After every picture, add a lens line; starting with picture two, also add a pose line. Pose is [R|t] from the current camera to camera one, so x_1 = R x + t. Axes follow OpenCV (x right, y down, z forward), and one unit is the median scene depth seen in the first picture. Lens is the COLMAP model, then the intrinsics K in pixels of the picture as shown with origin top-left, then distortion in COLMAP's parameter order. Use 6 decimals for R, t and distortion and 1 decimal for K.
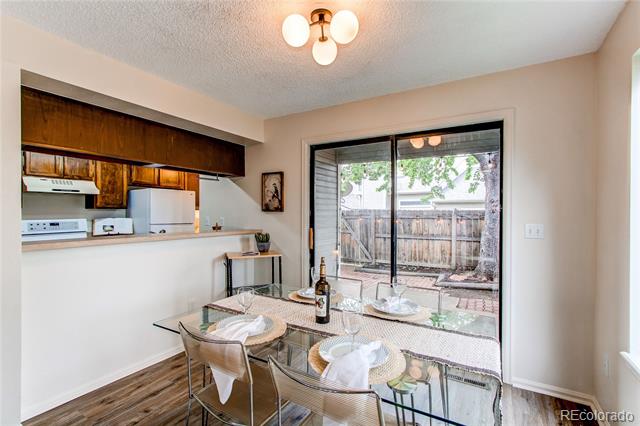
lens RADIAL K [[298.8, 0, 312.4], [0, 298.8, 214.4], [0, 0, 1]] dist [0.003494, 0.000994]
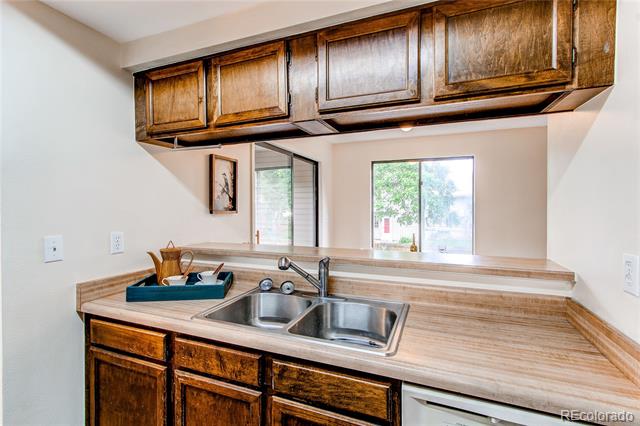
lens RADIAL K [[298.3, 0, 315.6], [0, 298.3, 208.9], [0, 0, 1]] dist [-0.004606, 0.000172]
pose [[-0.168025, -0.014390, 0.985678, -0.837531], [0.007568, 0.999845, 0.015887, -0.028005], [-0.985754, 0.010129, -0.167890, 0.886349]]
